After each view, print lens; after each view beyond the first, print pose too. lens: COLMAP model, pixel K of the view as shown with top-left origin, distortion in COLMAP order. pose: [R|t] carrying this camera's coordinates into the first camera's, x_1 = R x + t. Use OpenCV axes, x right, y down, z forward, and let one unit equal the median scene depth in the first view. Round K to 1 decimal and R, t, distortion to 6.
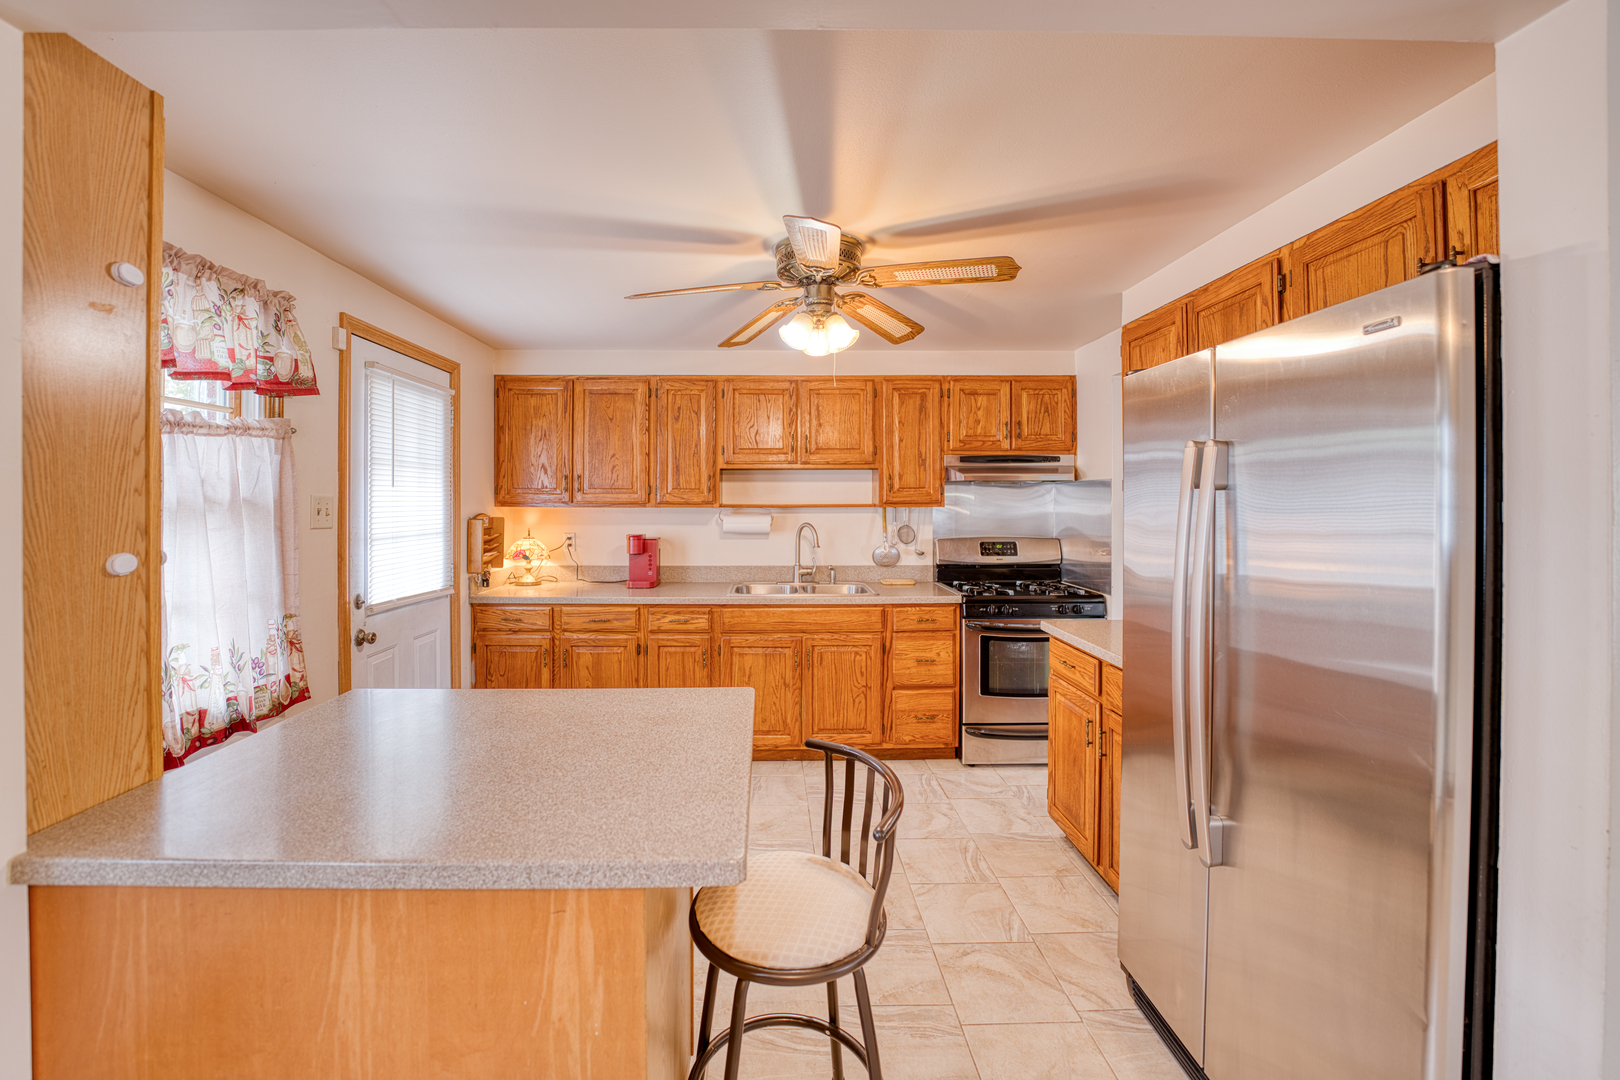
lens RADIAL K [[667.6, 0, 777.3], [0, 667.6, 497.1], [0, 0, 1]] dist [-0.025836, 0.002712]
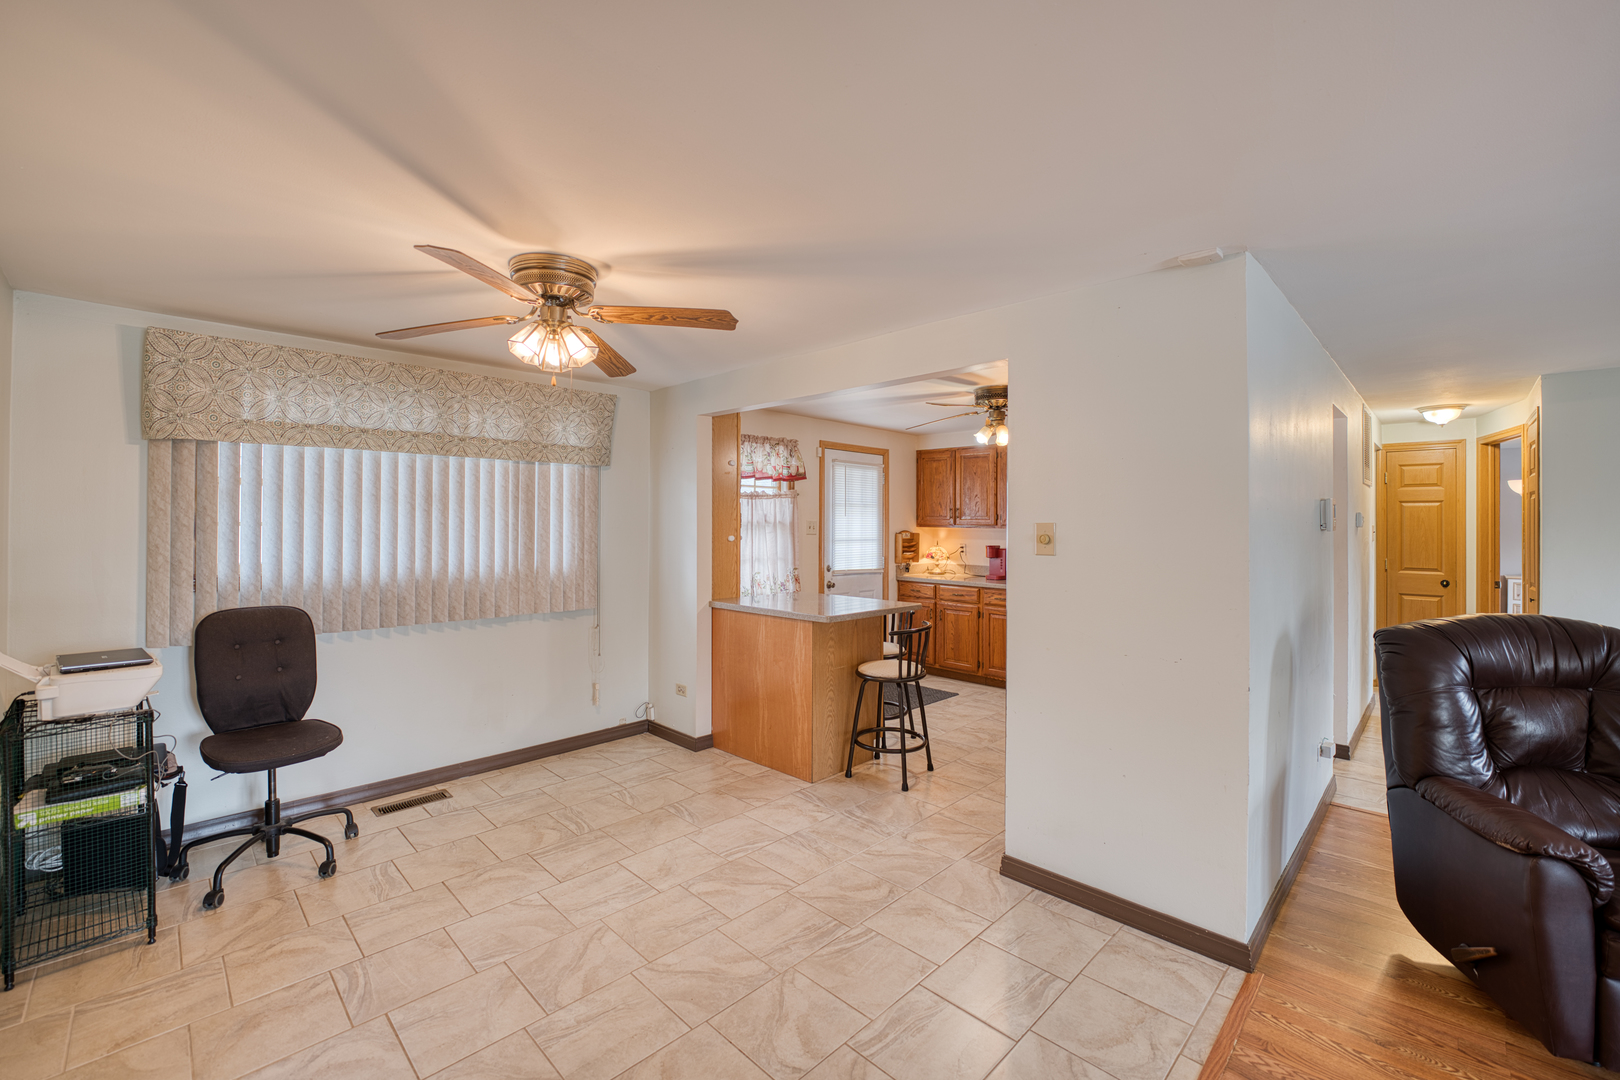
lens RADIAL K [[667.6, 0, 820.9], [0, 667.6, 525.1], [0, 0, 1]] dist [-0.025836, 0.002712]
pose [[0.716893, 0.005802, -0.697159, 0.933983], [-0.002321, 0.999980, 0.005935, -0.000305], [0.697179, -0.002637, 0.716892, -0.641325]]
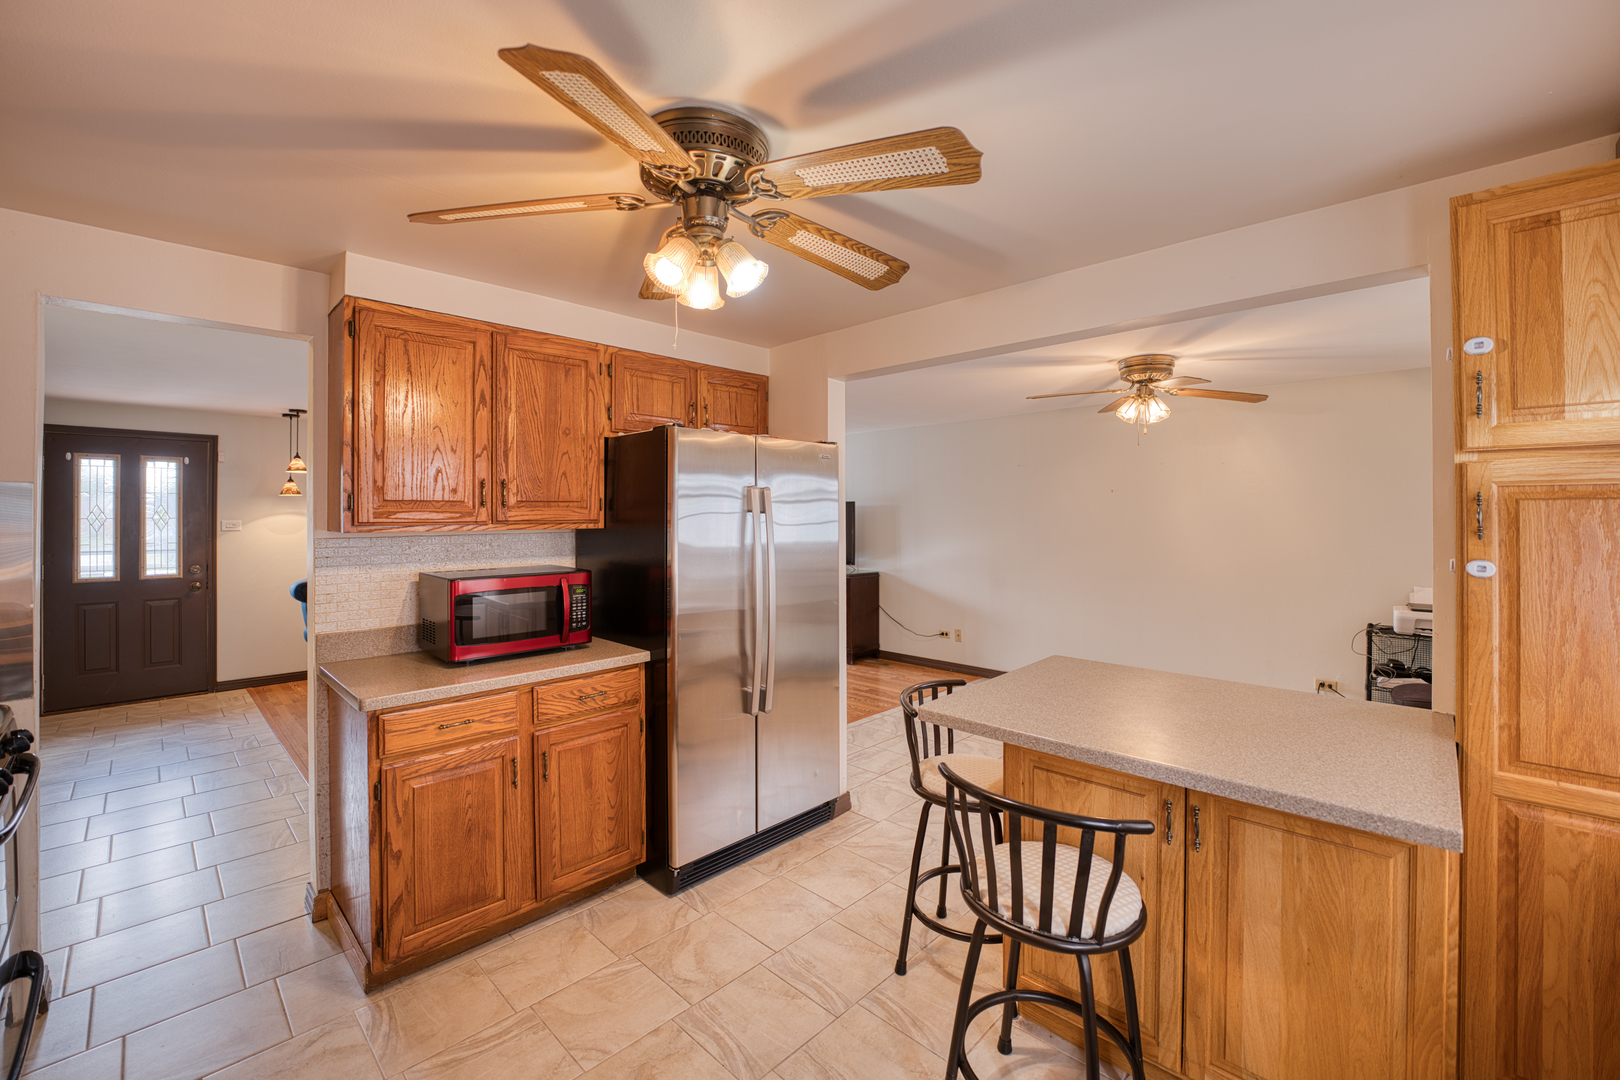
lens RADIAL K [[667.6, 0, 800.0], [0, 667.6, 514.2], [0, 0, 1]] dist [-0.025836, 0.002712]
pose [[-0.700432, 0.001795, 0.713717, -0.442263], [-0.000397, 0.999996, -0.002904, -0.001944], [-0.713719, -0.002317, -0.700428, 1.296290]]
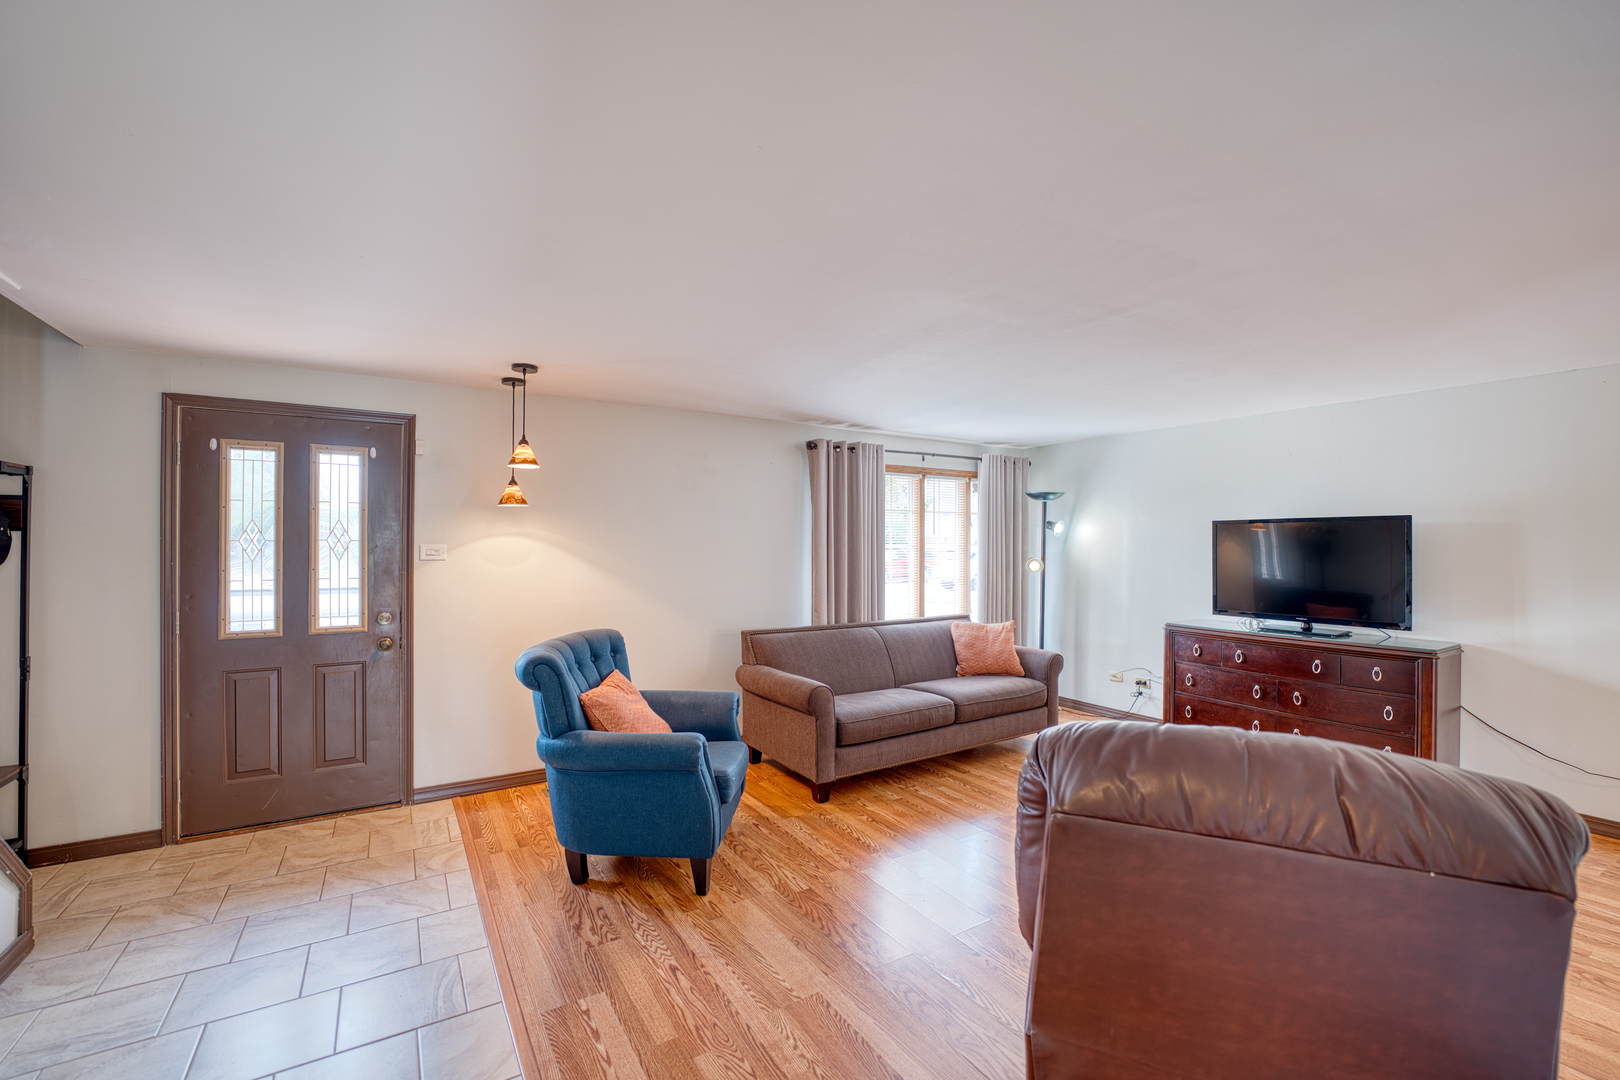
lens RADIAL K [[667.6, 0, 800.9], [0, 667.6, 541.5], [0, 0, 1]] dist [-0.025836, 0.002712]
pose [[-0.517617, -0.000459, 0.855612, 0.796611], [-0.005144, 0.999983, -0.002576, 0.006303], [-0.855597, -0.005735, -0.517611, 1.178153]]
